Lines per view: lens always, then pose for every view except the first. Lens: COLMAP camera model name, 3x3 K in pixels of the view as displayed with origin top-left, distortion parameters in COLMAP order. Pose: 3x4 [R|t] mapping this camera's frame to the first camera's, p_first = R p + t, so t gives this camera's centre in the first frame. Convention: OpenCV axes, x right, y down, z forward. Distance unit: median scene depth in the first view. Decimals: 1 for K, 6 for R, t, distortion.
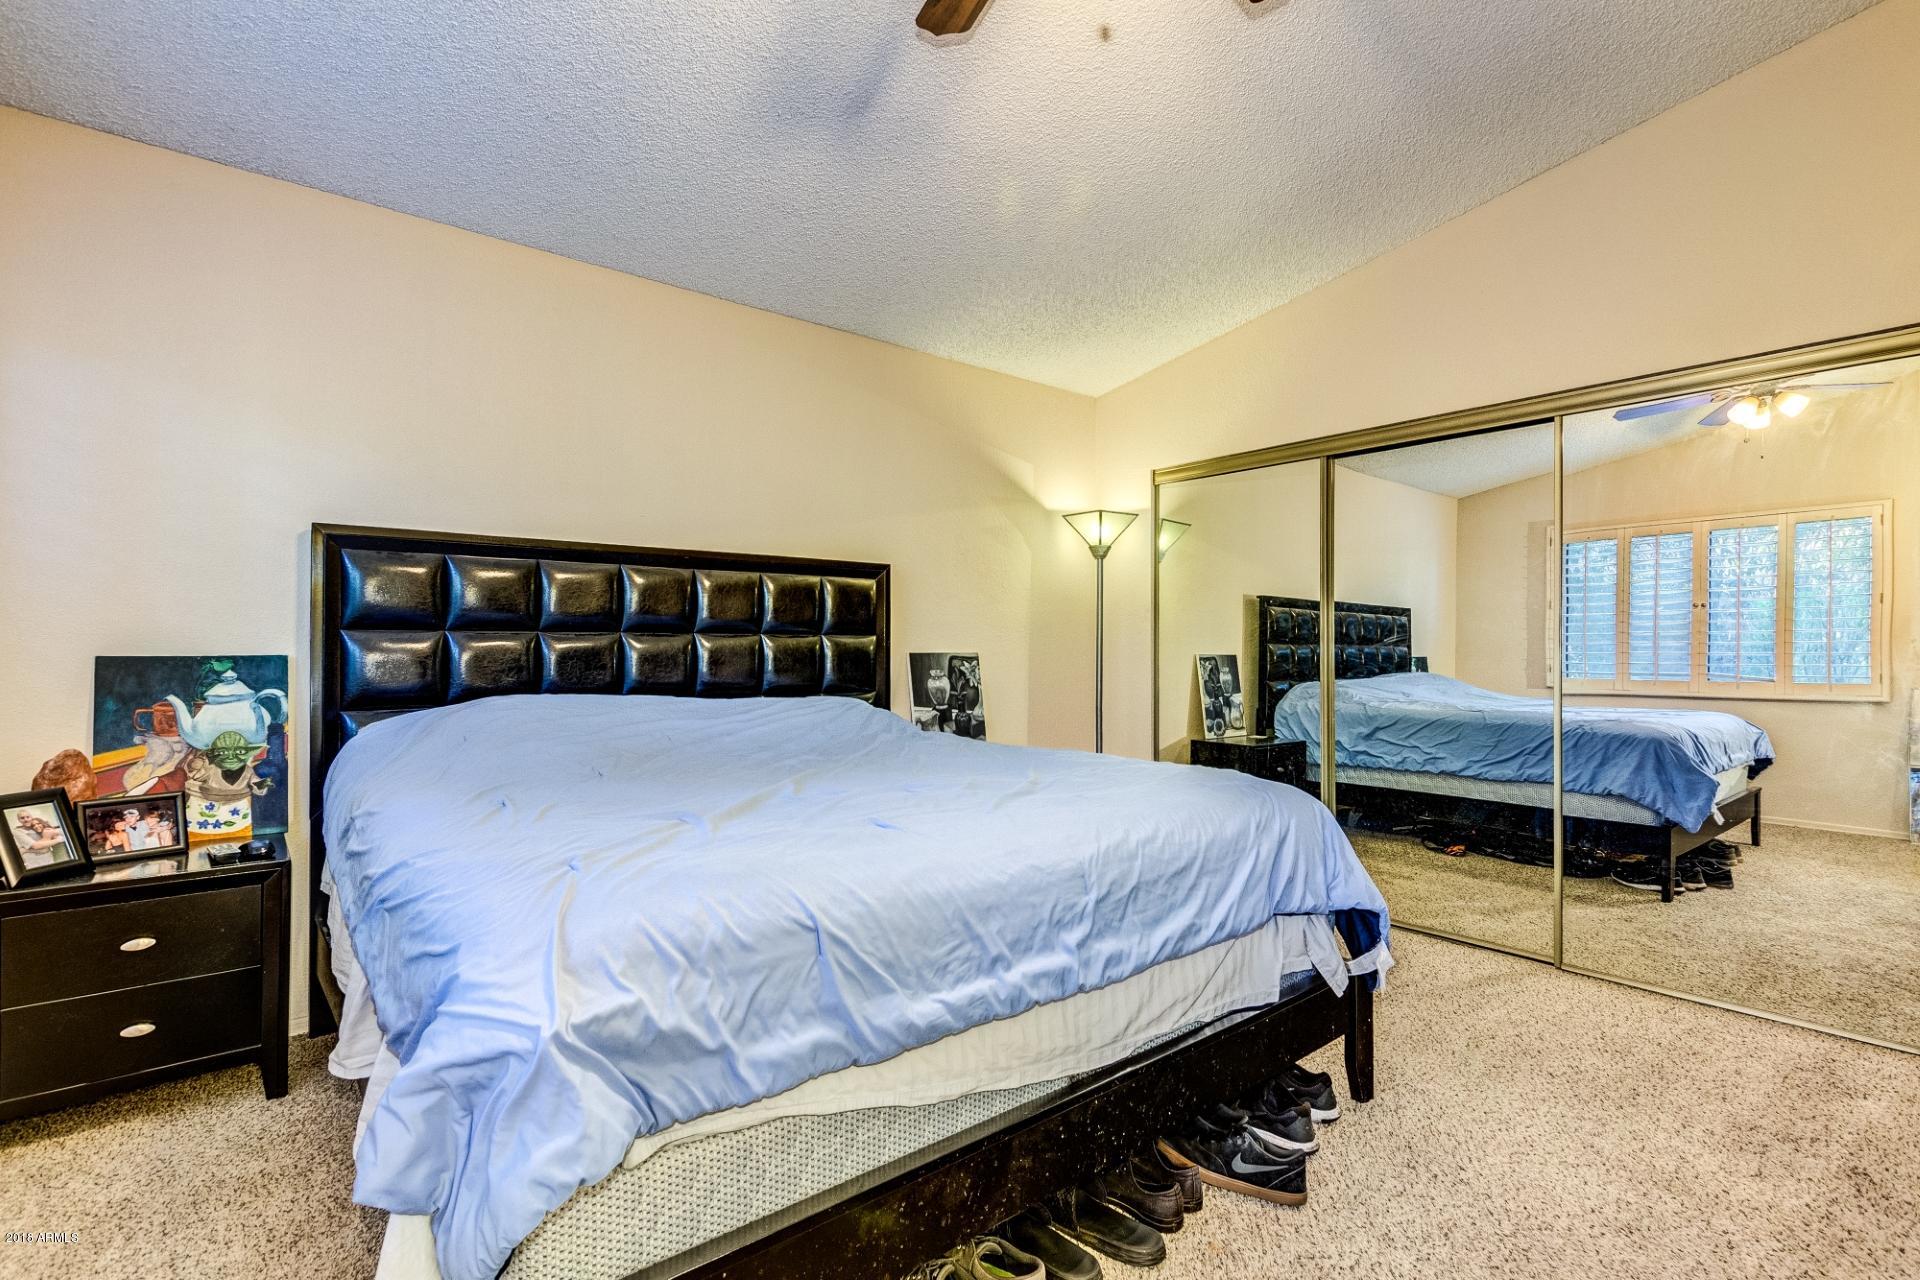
lens RADIAL K [[884.6, 0, 971.5], [0, 884.6, 653.3], [0, 0, 1]] dist [0.007895, -0.004237]
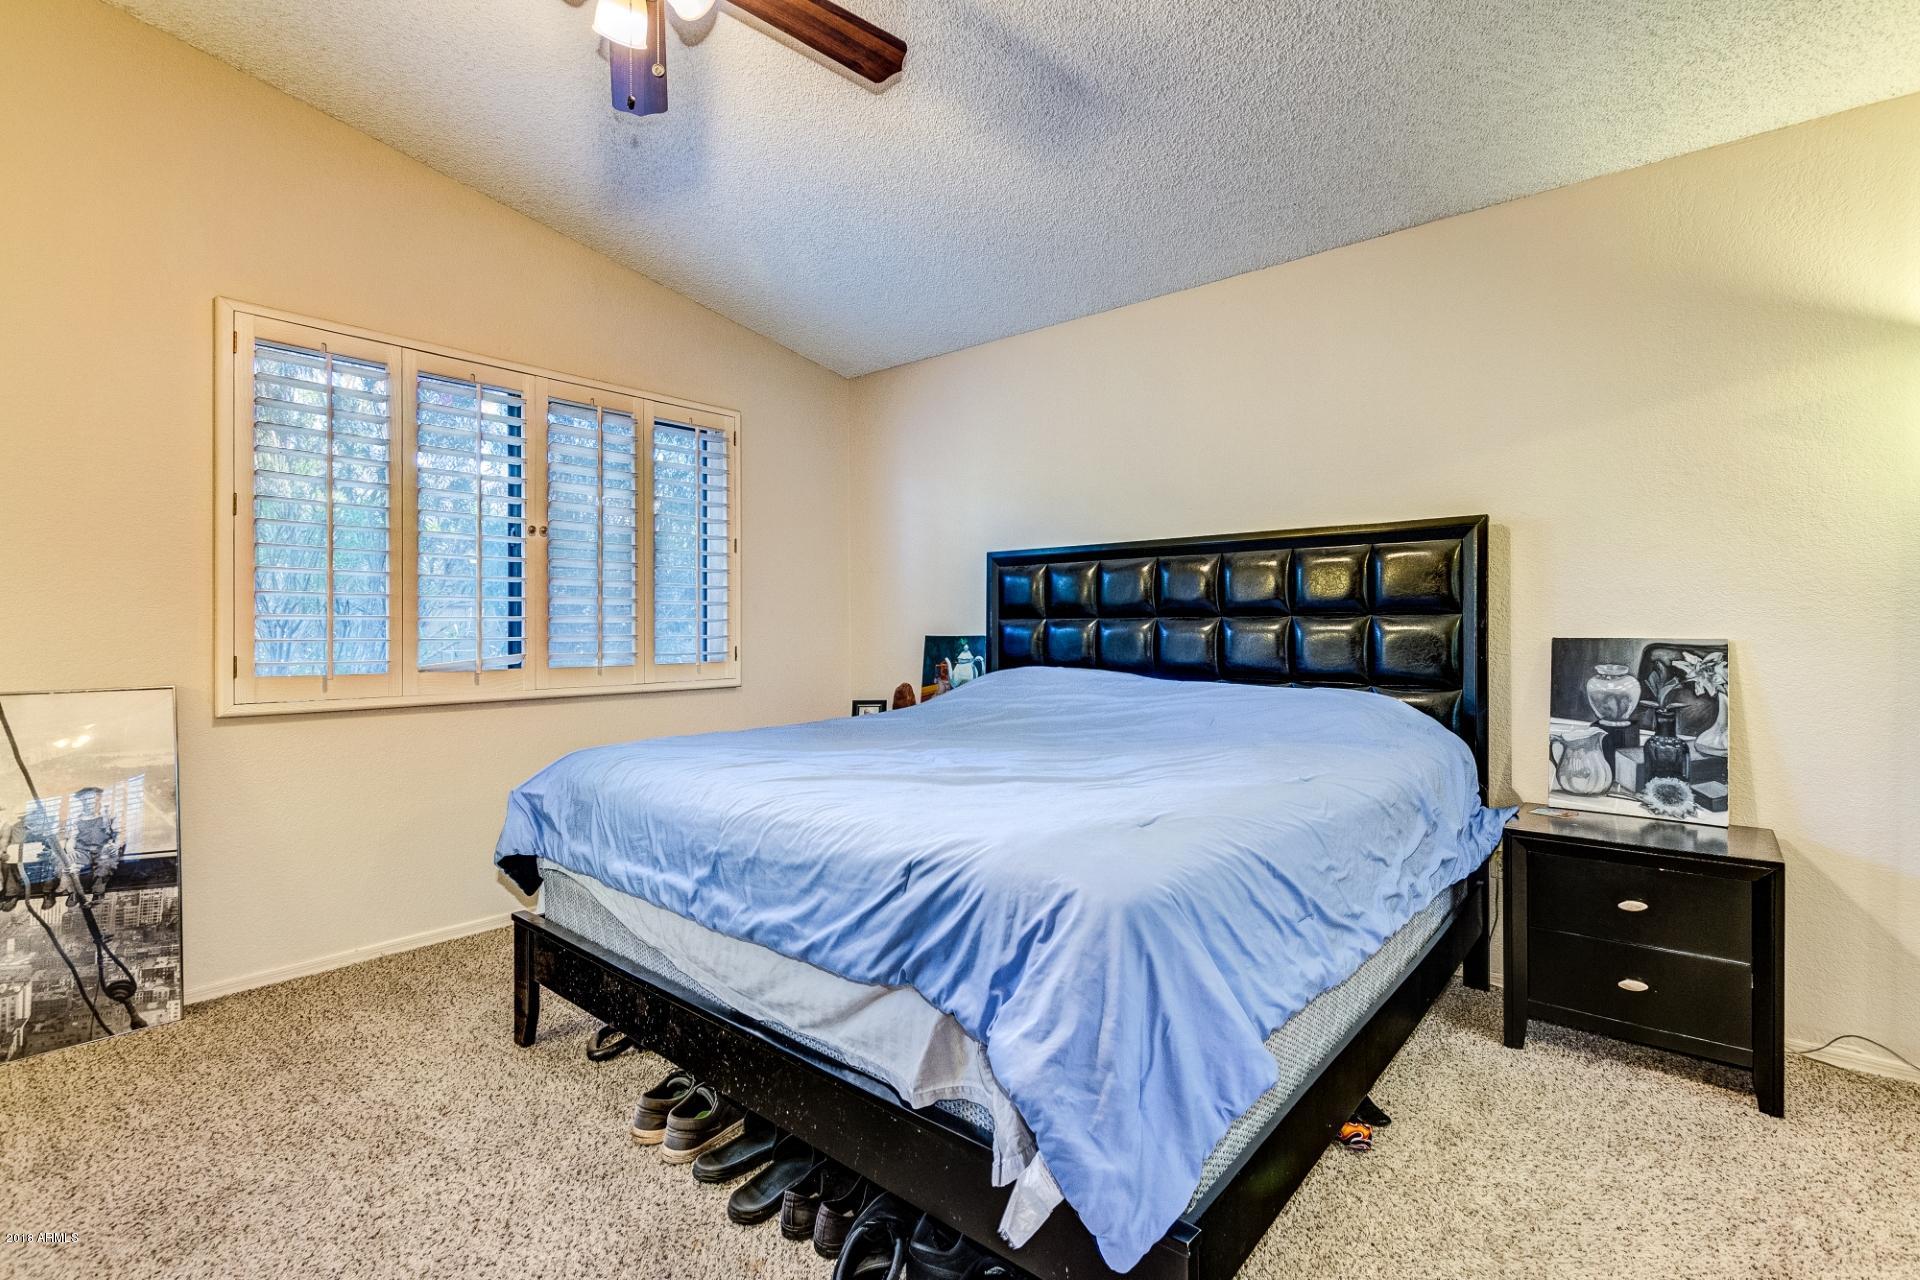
lens RADIAL K [[884.6, 0, 972.0], [0, 884.6, 625.7], [0, 0, 1]] dist [0.007895, -0.004237]
pose [[0.183333, -0.005912, -0.983033, 0.527680], [-0.005166, 0.999962, -0.006978, -0.002772], [0.983037, 0.006358, 0.183296, 0.443305]]
